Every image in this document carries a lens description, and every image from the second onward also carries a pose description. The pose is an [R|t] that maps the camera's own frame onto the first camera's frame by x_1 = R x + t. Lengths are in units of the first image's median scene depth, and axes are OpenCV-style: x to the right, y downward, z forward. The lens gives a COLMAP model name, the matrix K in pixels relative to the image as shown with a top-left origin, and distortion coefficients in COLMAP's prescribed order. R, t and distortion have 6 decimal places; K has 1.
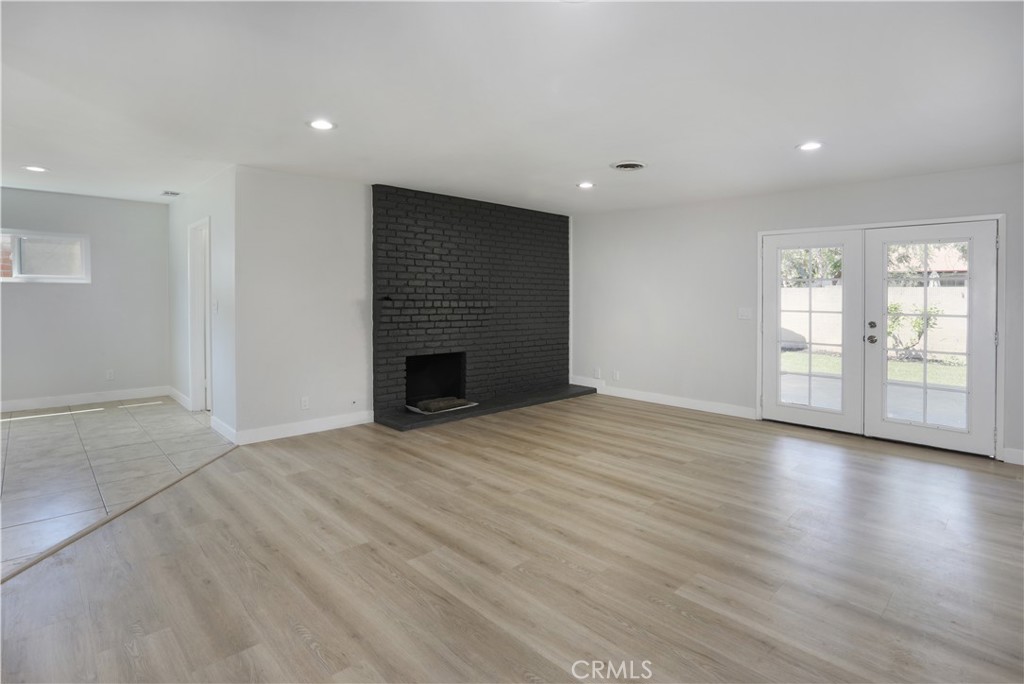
lens RADIAL K [[510.4, 0, 495.7], [0, 510.4, 298.6], [0, 0, 1]] dist [-0.075523, 0.031075]
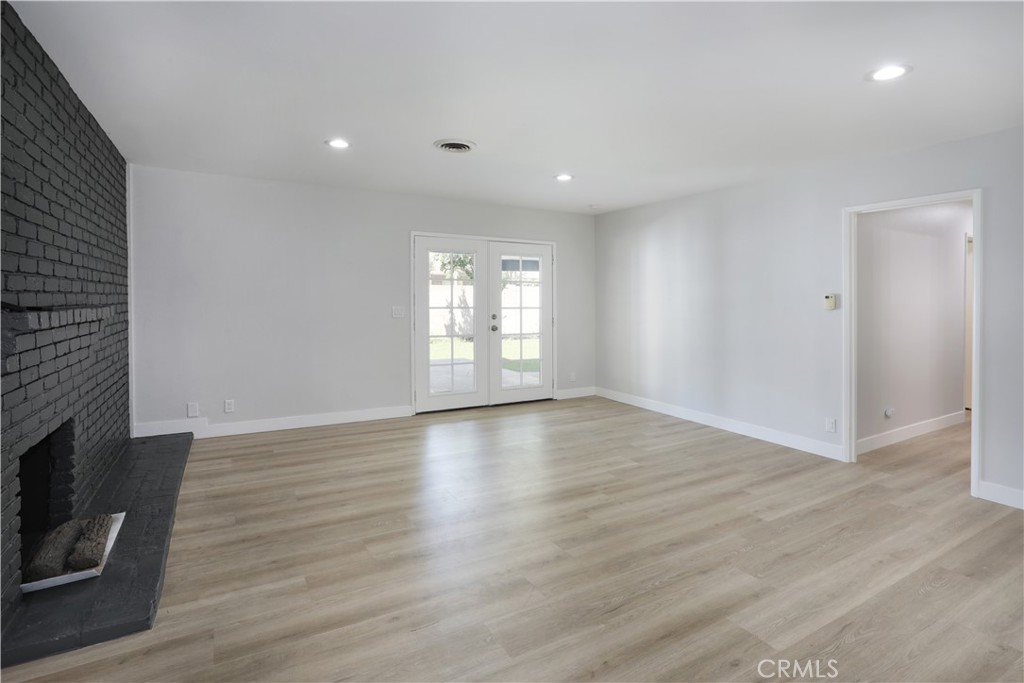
lens RADIAL K [[518.7, 0, 530.8], [0, 518.7, 297.2], [0, 0, 1]] dist [-0.056150, 0.025293]
pose [[0.214304, -0.010538, 0.976710, -0.569808], [-0.001596, 0.999937, 0.011139, -0.013421], [-0.976766, -0.003946, 0.214274, 0.682025]]
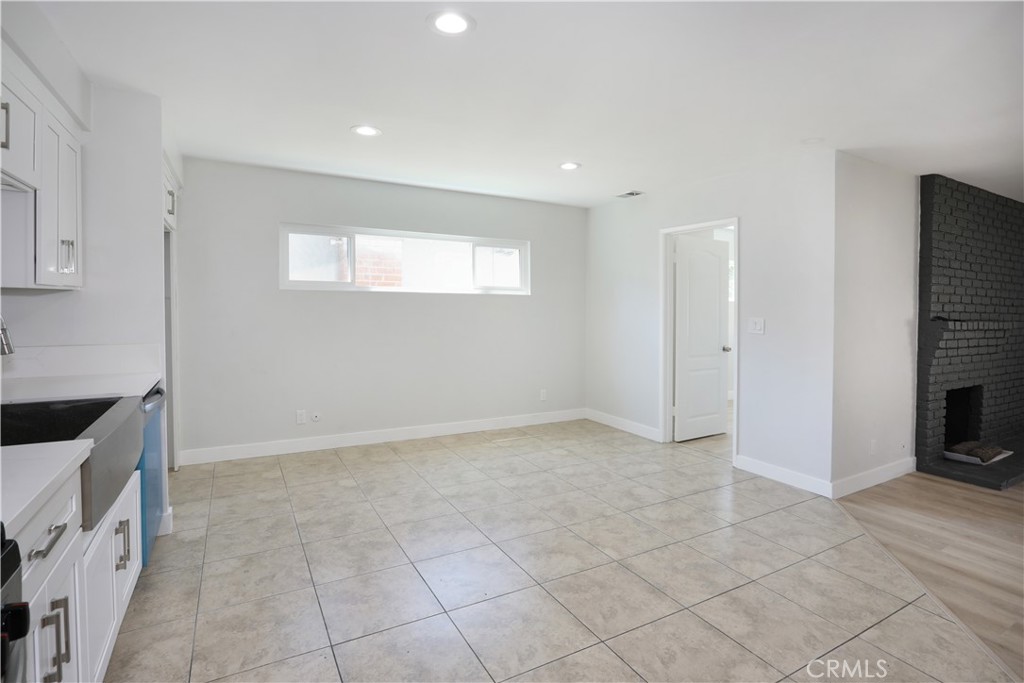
lens RADIAL K [[506.6, 0, 507.3], [0, 506.6, 320.3], [0, 0, 1]] dist [-0.018949, 0.000050]
pose [[0.971200, 0.012285, -0.237948, -0.820537], [-0.006803, 0.999692, 0.023849, -0.013579], [0.238167, -0.021543, 0.970985, 0.092381]]
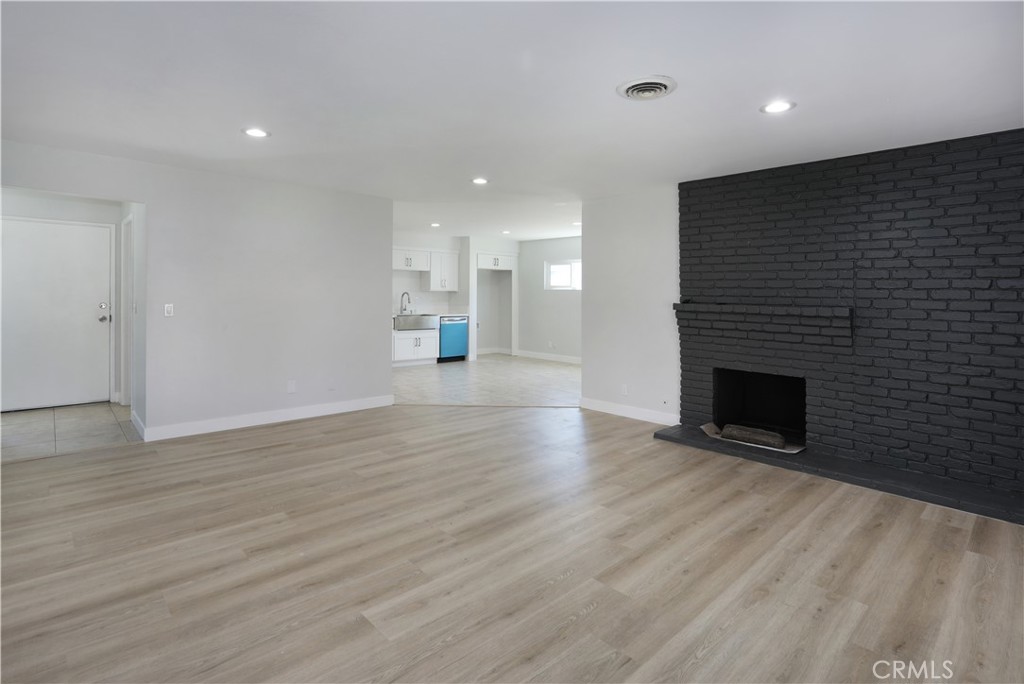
lens RADIAL K [[518.7, 0, 530.8], [0, 518.7, 297.7], [0, 0, 1]] dist [-0.056150, 0.025293]
pose [[0.012208, -0.006933, -0.999901, 0.888992], [-0.020028, 0.999774, -0.007176, 0.007333], [0.999725, 0.020114, 0.012066, 0.837046]]
